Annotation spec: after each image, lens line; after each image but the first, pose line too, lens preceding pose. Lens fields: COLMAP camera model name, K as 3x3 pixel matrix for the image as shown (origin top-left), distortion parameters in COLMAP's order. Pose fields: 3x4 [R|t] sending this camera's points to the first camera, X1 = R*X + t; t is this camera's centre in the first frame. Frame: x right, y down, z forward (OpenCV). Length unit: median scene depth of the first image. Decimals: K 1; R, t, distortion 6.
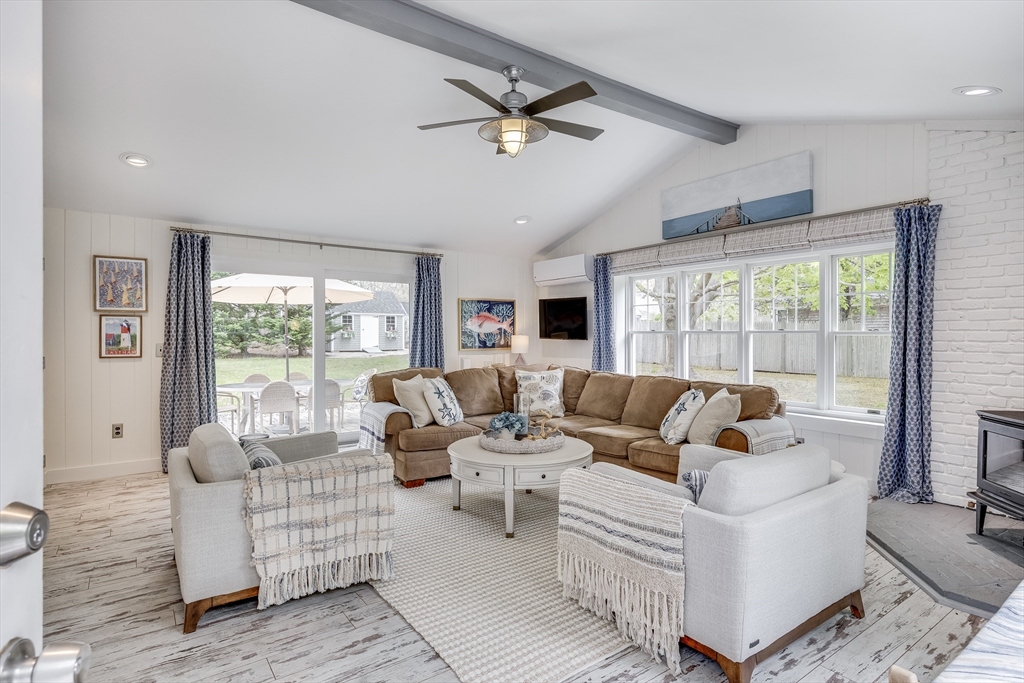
lens RADIAL K [[524.2, 0, 510.7], [0, 524.2, 337.6], [0, 0, 1]] dist [0.002197, 0.000847]
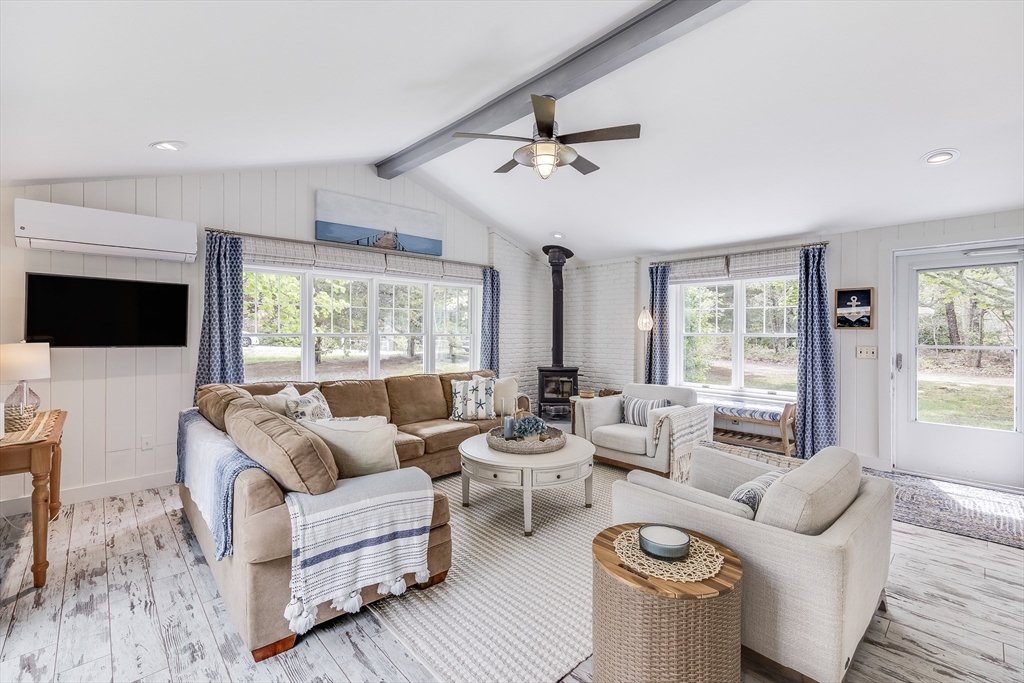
lens RADIAL K [[447.9, 0, 512.0], [0, 447.9, 341.5], [0, 0, 1]] dist [0.001231, -0.000355]
pose [[-0.129175, -0.018466, 0.991450, -0.657950], [0.010183, 0.999749, 0.019947, -0.013898], [-0.991569, 0.012672, -0.128955, 0.862981]]
